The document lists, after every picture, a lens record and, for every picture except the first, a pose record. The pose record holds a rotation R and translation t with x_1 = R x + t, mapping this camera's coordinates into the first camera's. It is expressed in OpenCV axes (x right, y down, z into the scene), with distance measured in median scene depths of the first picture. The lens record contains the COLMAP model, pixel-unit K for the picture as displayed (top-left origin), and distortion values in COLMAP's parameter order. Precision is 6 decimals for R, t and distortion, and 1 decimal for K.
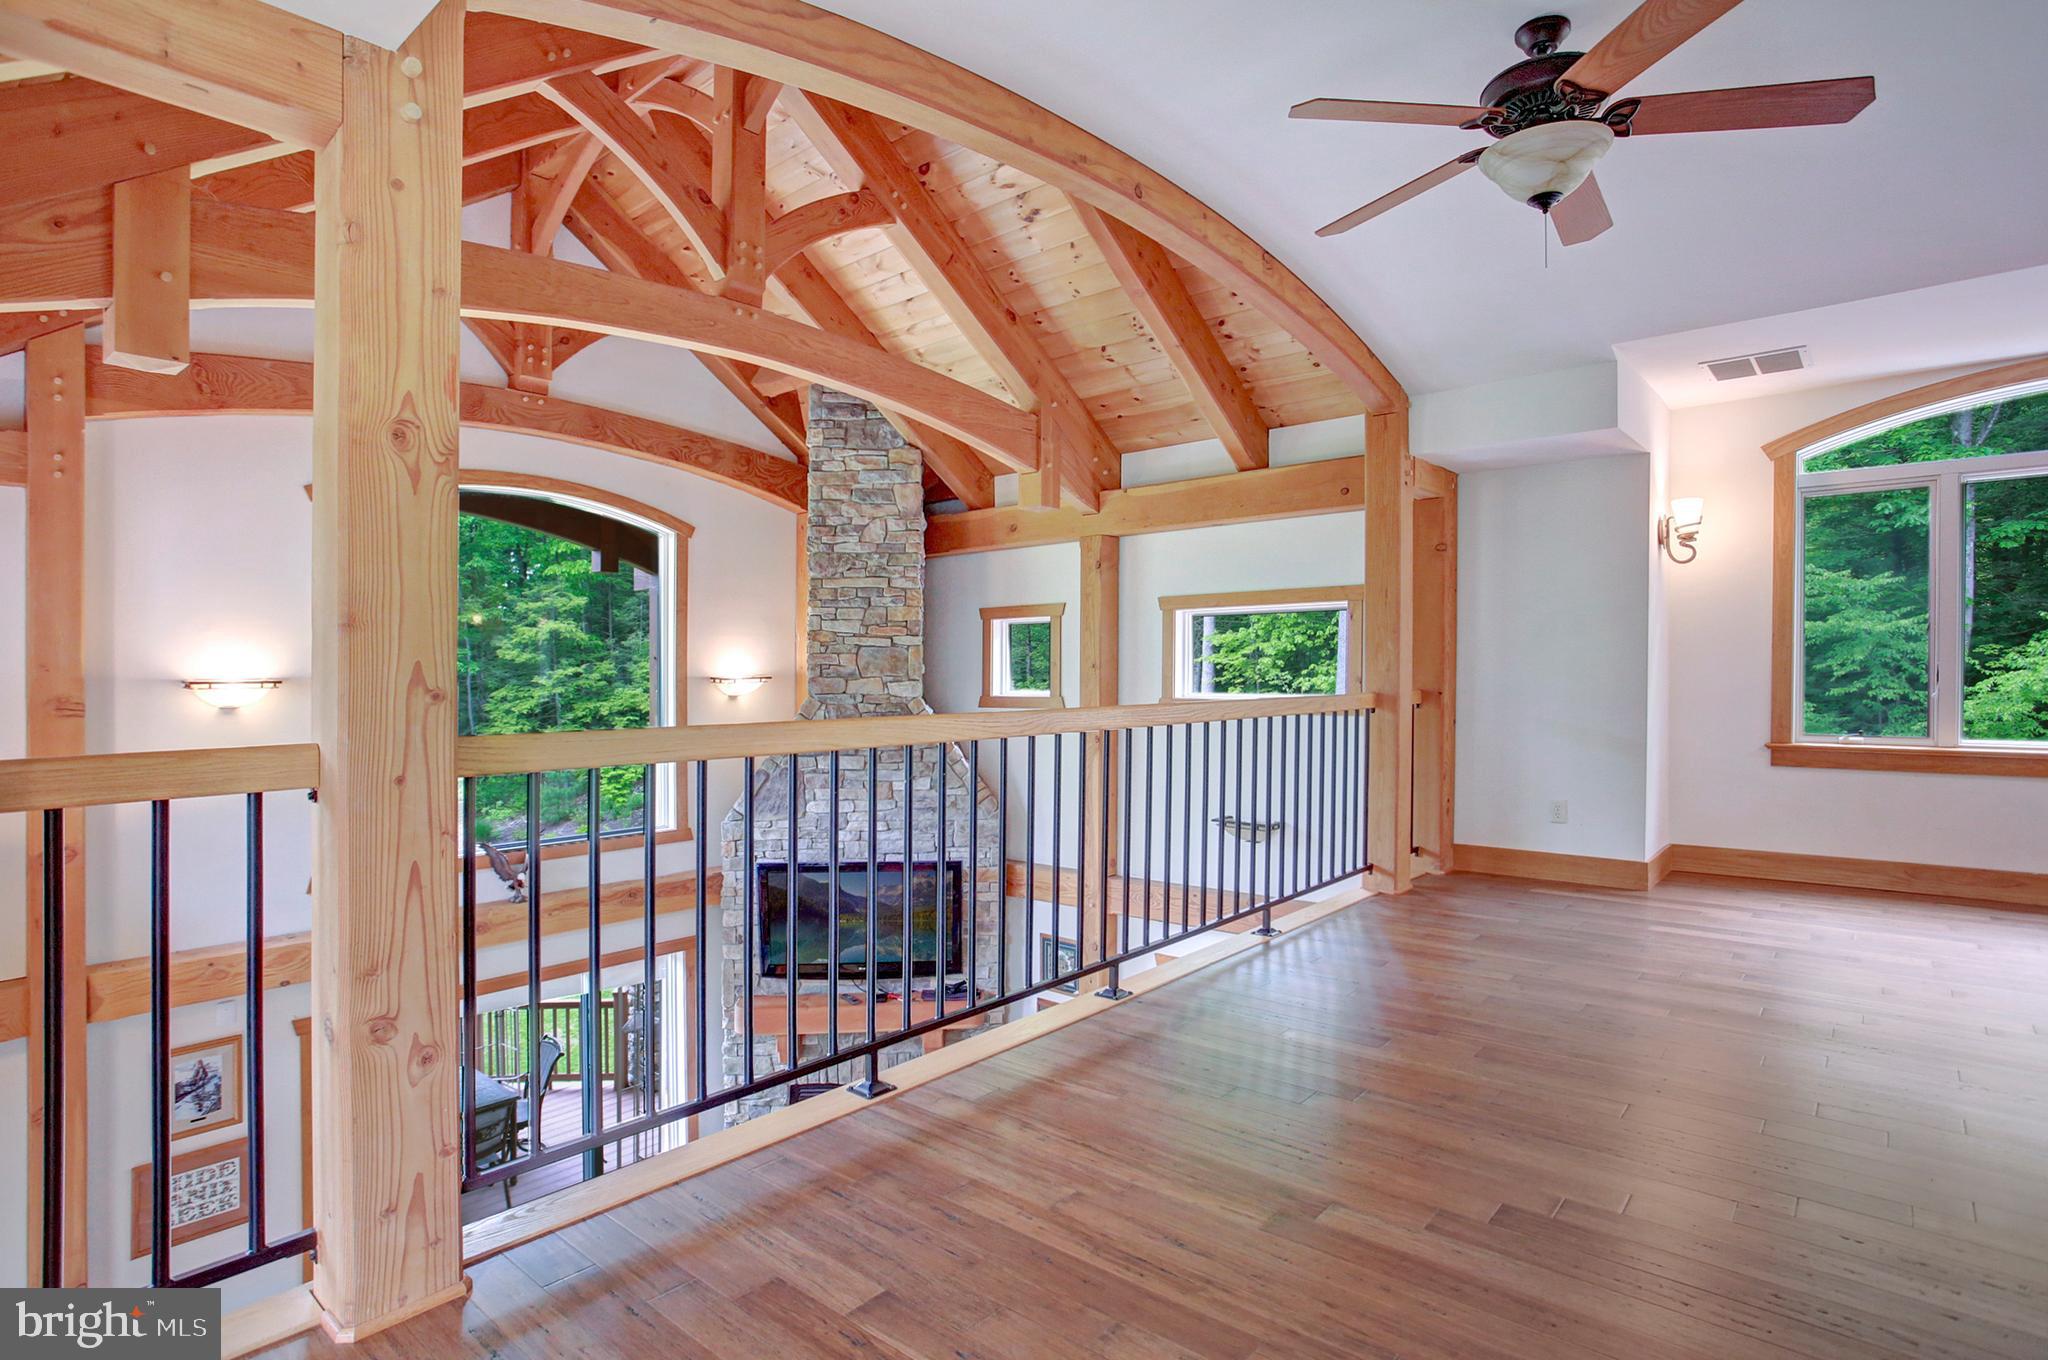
lens RADIAL K [[1053.2, 0, 1025.4], [0, 1053.2, 684.0], [0, 0, 1]] dist [-0.035884, 0.011784]
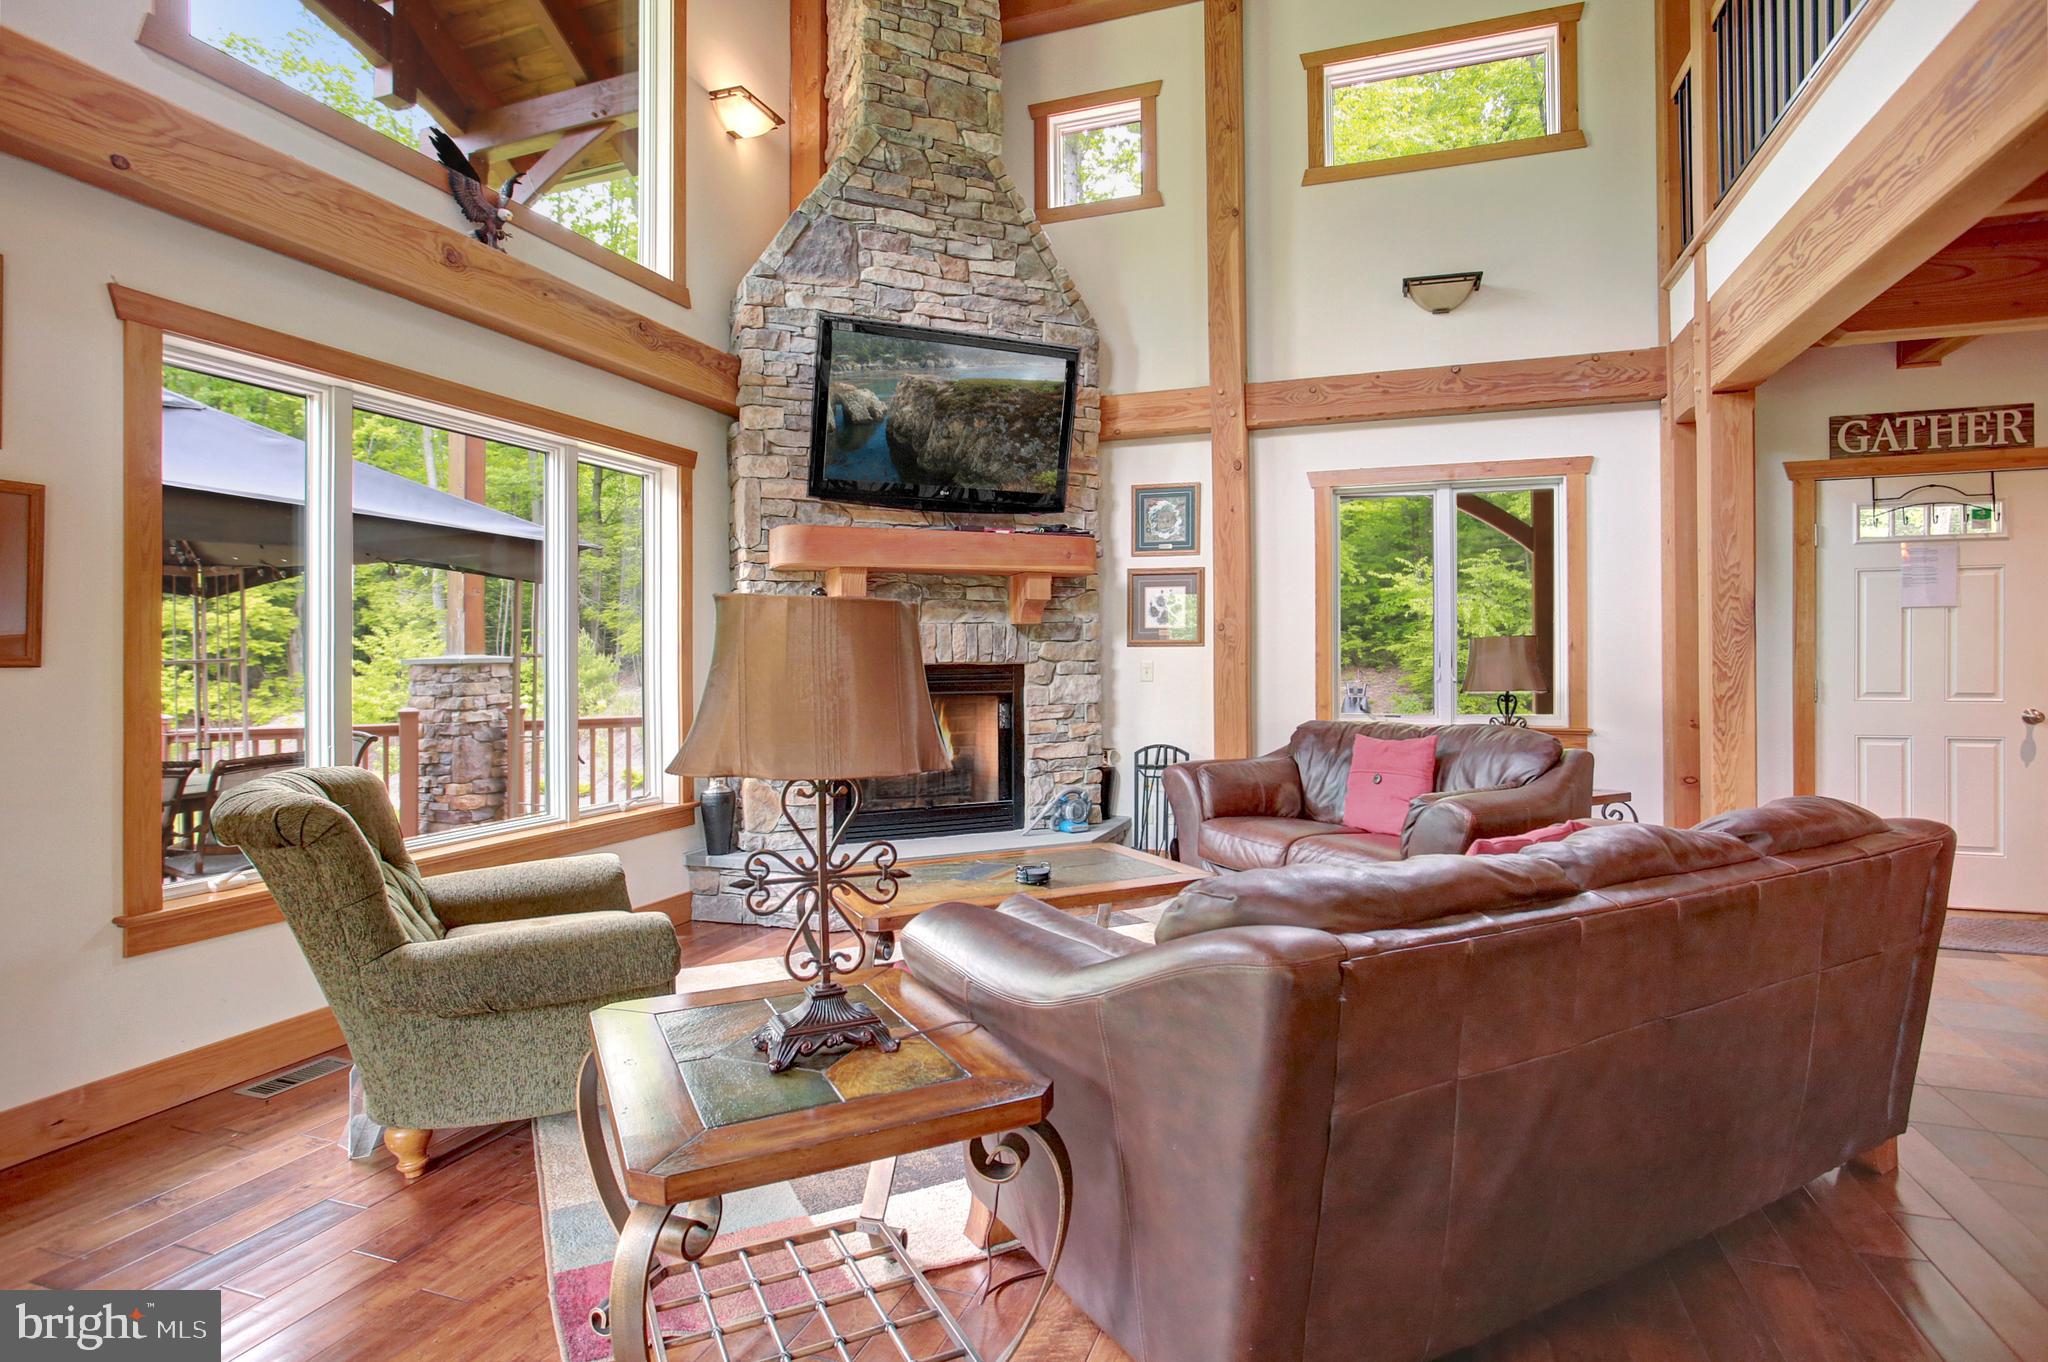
lens RADIAL K [[1053.2, 0, 1011.3], [0, 1053.2, 670.9], [0, 0, 1]] dist [-0.035884, 0.011784]
pose [[0.936712, -0.002584, 0.350091, -0.381473], [0.004120, 0.999985, -0.003642, 0.411465], [-0.350076, 0.004854, 0.936709, 0.300014]]
